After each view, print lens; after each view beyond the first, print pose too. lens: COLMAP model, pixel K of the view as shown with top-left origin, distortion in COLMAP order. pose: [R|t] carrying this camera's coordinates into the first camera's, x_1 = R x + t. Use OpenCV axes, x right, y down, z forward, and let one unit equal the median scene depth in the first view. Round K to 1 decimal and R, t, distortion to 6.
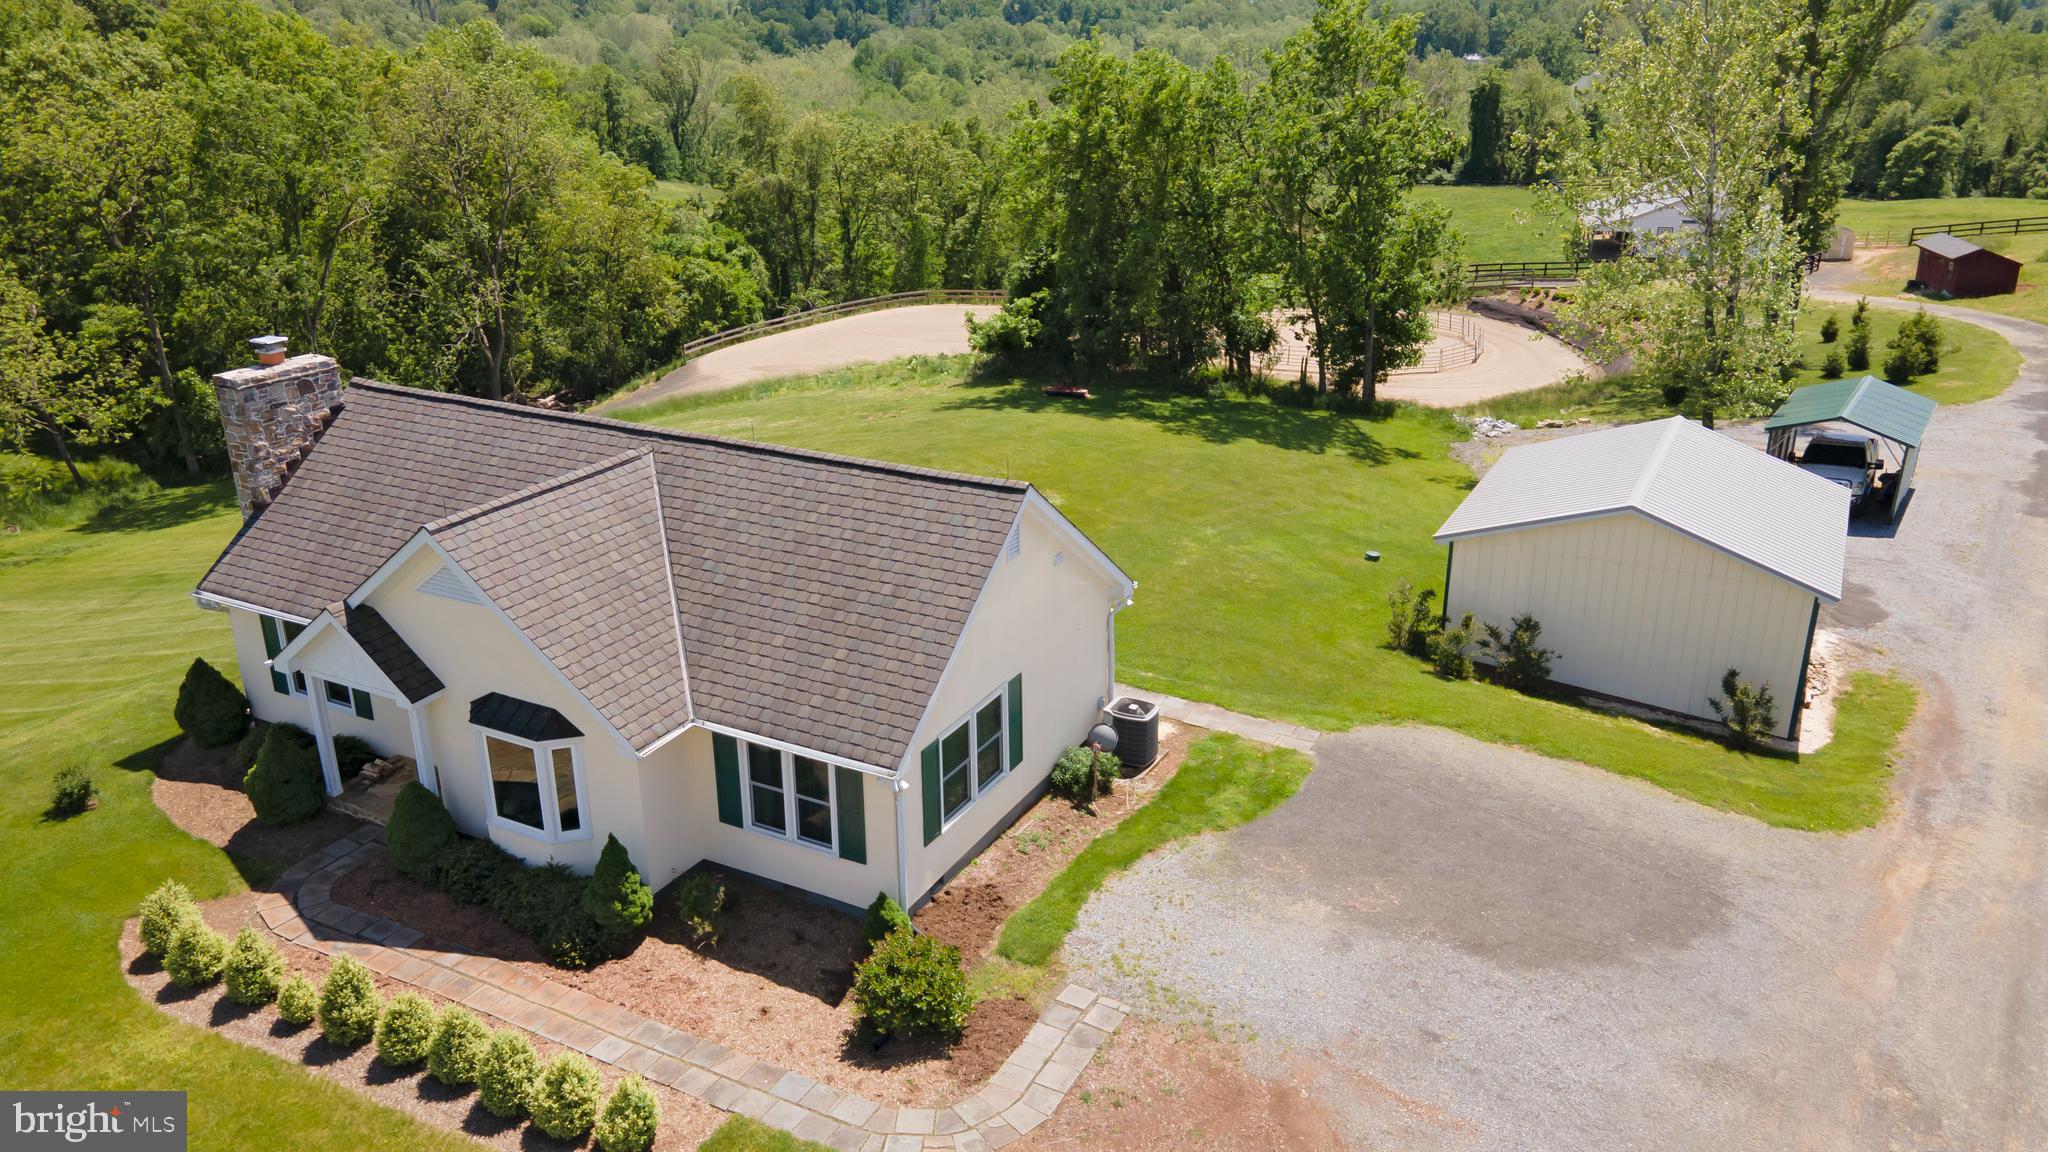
lens RADIAL K [[1550.8, 0, 1025.8], [0, 1550.8, 572.0], [0, 0, 1]] dist [0.032944, 0.023852]
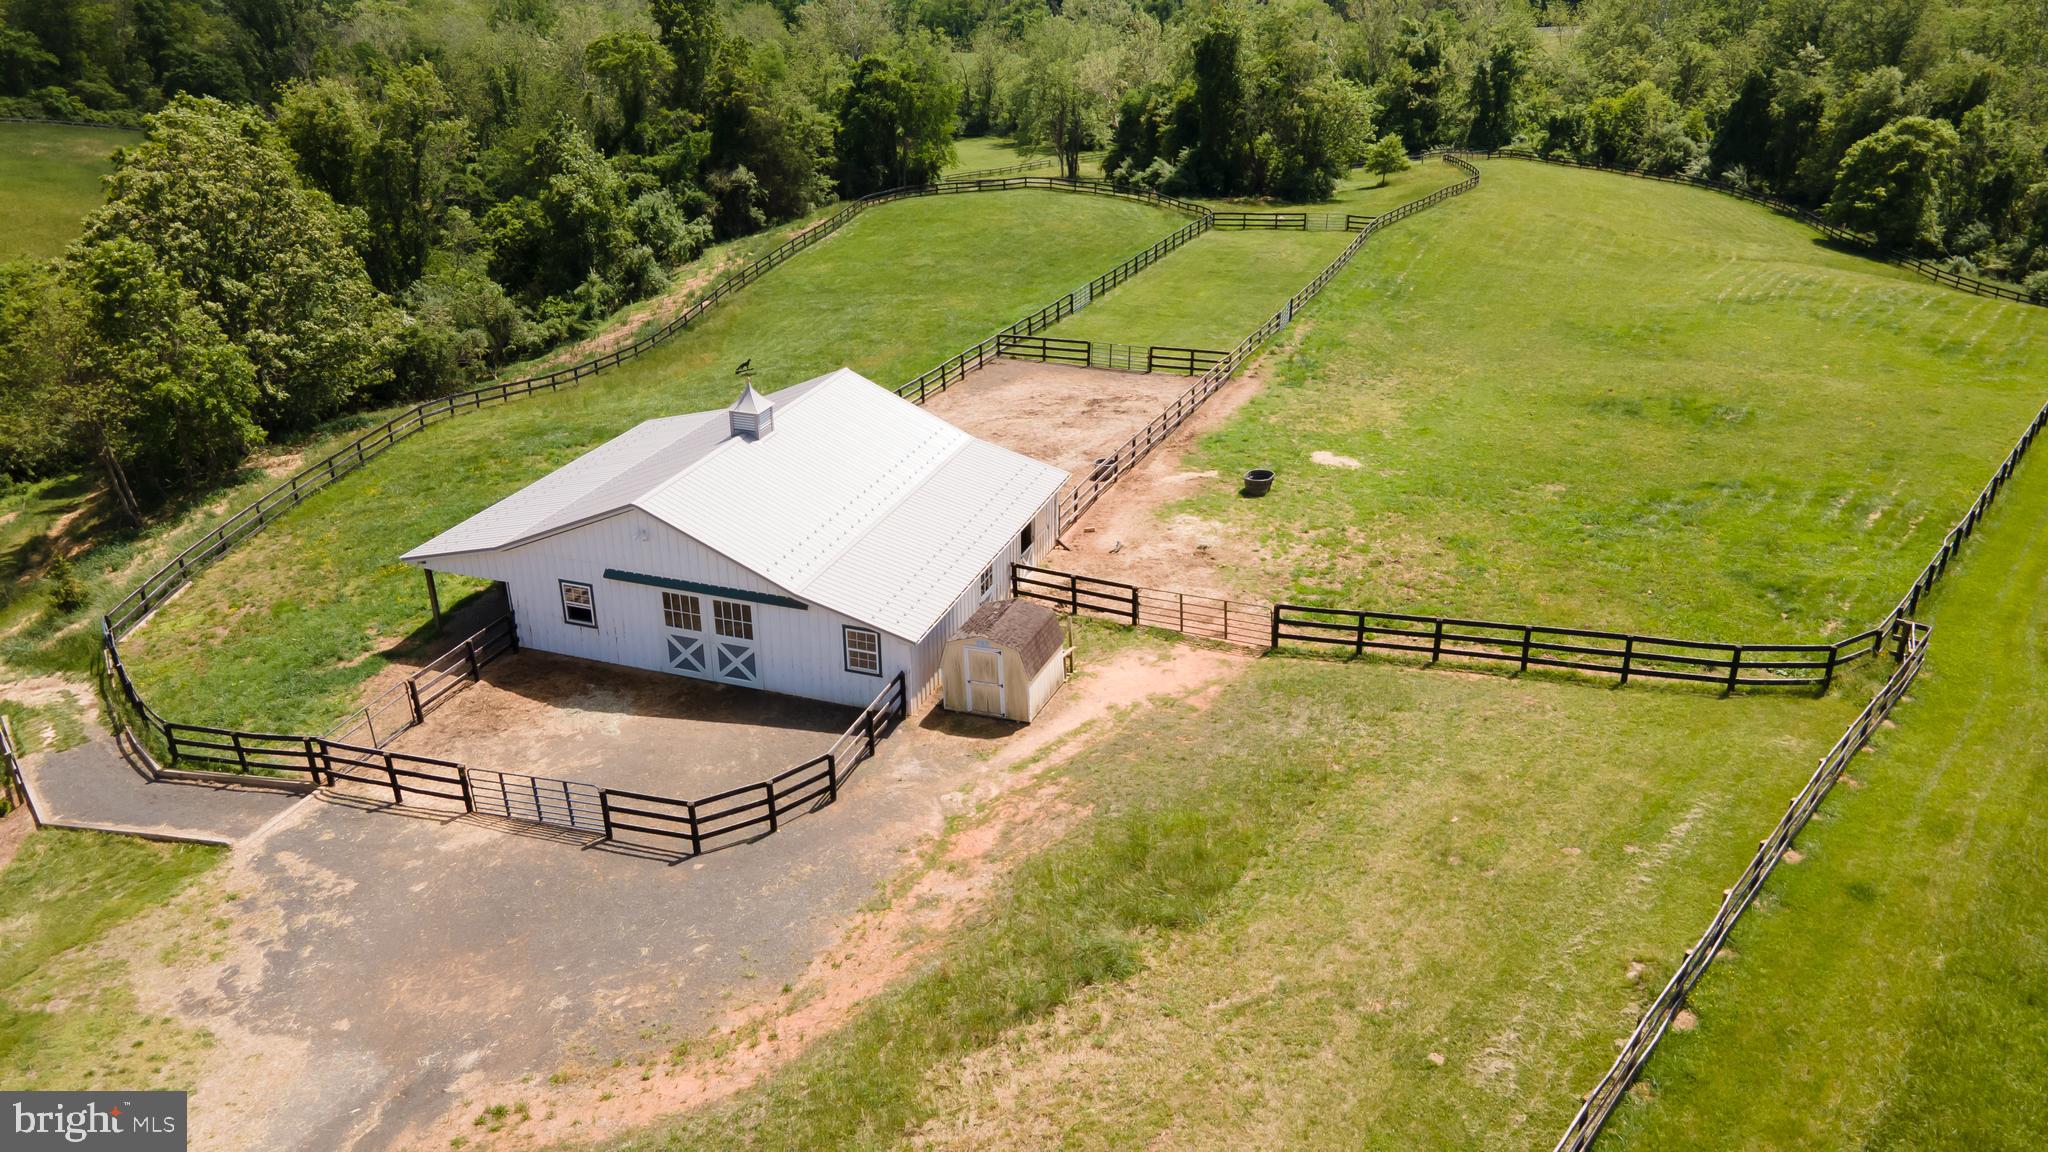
lens RADIAL K [[1550.8, 0, 1011.6], [0, 1550.8, 574.0], [0, 0, 1]] dist [0.032944, 0.023852]
pose [[0.995544, 0.046339, -0.082129, 2.472031], [-0.041052, 0.997044, 0.064940, -1.136293], [0.084895, -0.061279, 0.994504, 3.015437]]
